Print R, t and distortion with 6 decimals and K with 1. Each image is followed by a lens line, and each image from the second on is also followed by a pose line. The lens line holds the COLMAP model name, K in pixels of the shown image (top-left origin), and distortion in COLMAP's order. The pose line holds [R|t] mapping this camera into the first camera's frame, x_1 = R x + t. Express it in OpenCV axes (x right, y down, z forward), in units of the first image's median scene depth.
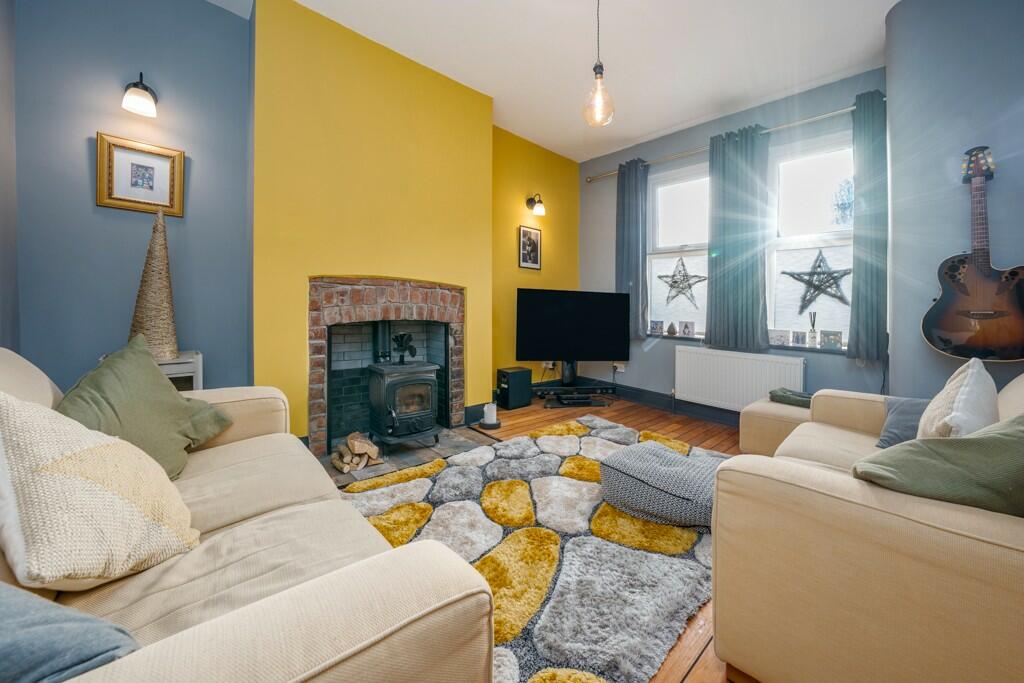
lens RADIAL K [[373.5, 0, 511.6], [0, 373.5, 316.0], [0, 0, 1]] dist [-0.000788, -0.000026]
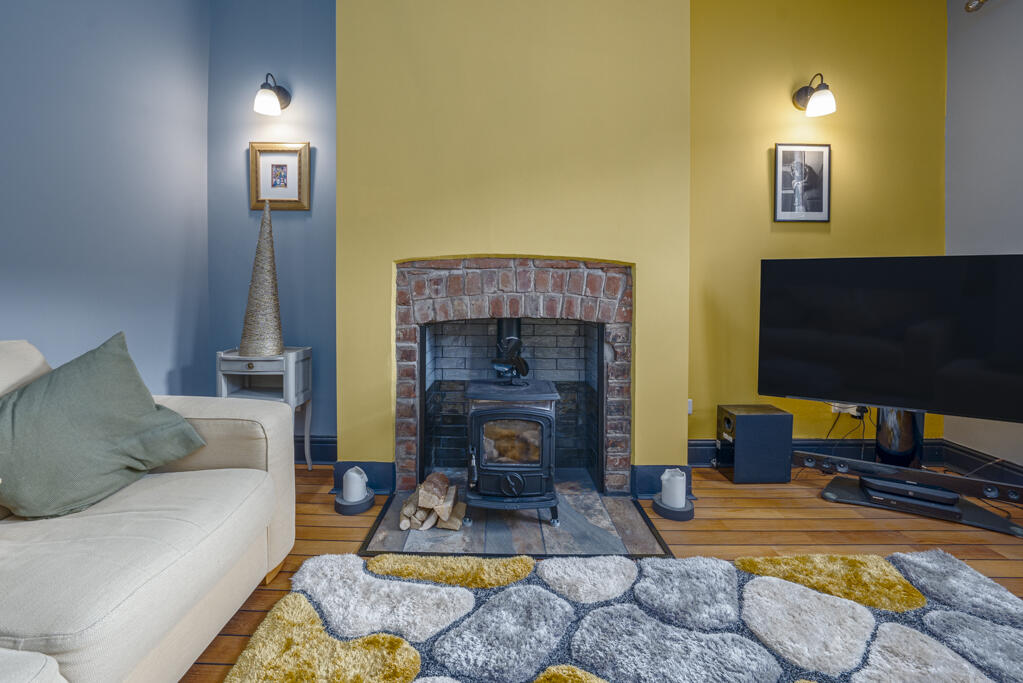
lens RADIAL K [[402.8, 0, 509.8], [0, 402.8, 316.5], [0, 0, 1]] dist [-0.011657, 0.000313]
pose [[0.749667, 0.011393, -0.661718, 0.169910], [-0.001618, 0.999880, 0.015382, -0.002427], [0.661814, -0.010461, 0.749595, 0.442128]]
